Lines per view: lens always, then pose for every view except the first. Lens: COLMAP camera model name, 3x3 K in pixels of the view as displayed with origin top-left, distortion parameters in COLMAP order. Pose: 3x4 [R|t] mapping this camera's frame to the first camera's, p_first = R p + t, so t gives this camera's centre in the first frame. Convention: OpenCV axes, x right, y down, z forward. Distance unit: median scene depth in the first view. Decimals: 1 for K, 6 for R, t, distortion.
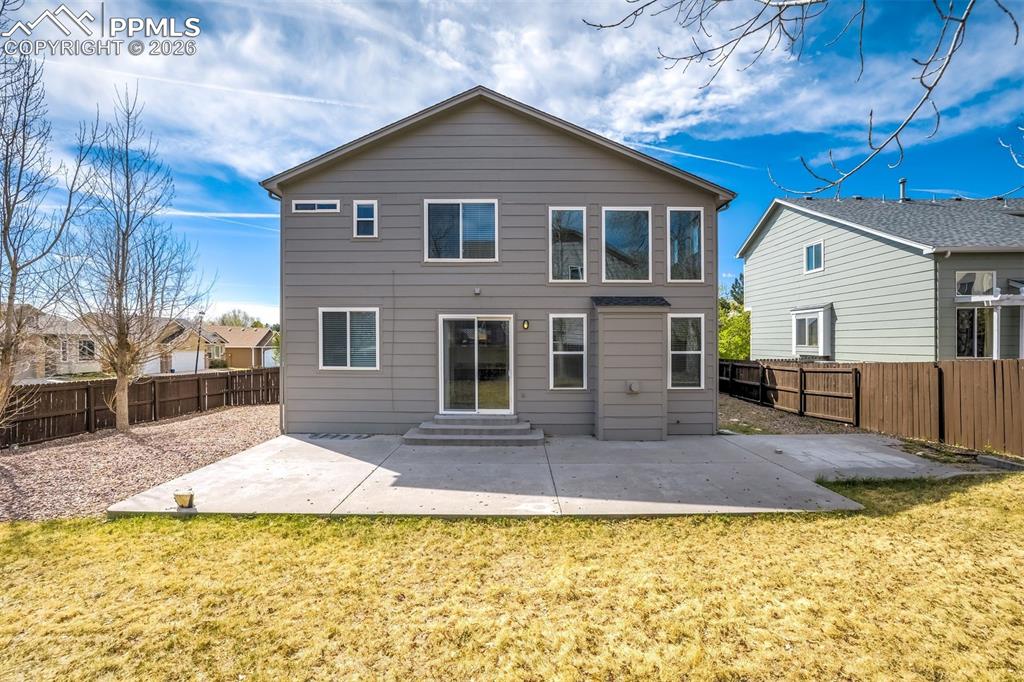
lens RADIAL K [[423.8, 0, 485.6], [0, 423.8, 339.0], [0, 0, 1]] dist [-0.045557, 0.020167]
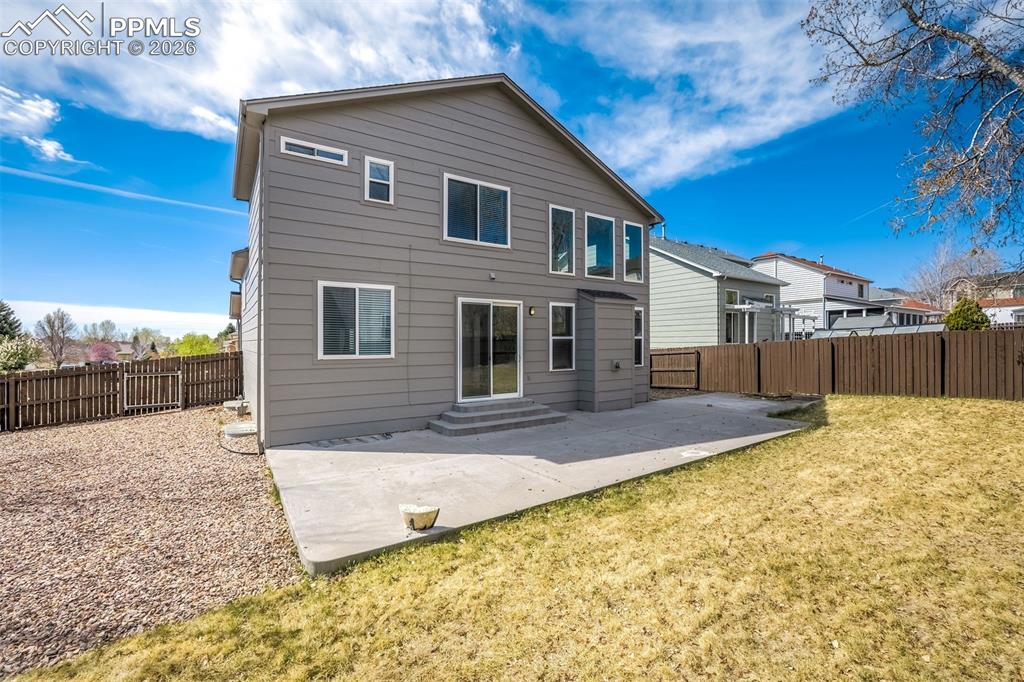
lens RADIAL K [[423.8, 0, 485.6], [0, 423.8, 339.0], [0, 0, 1]] dist [-0.045557, 0.020167]
pose [[0.838584, 0.000947, 0.544772, -0.573229], [0.004965, 0.999944, -0.009382, 0.044320], [-0.544750, 0.010572, 0.838532, 0.175510]]
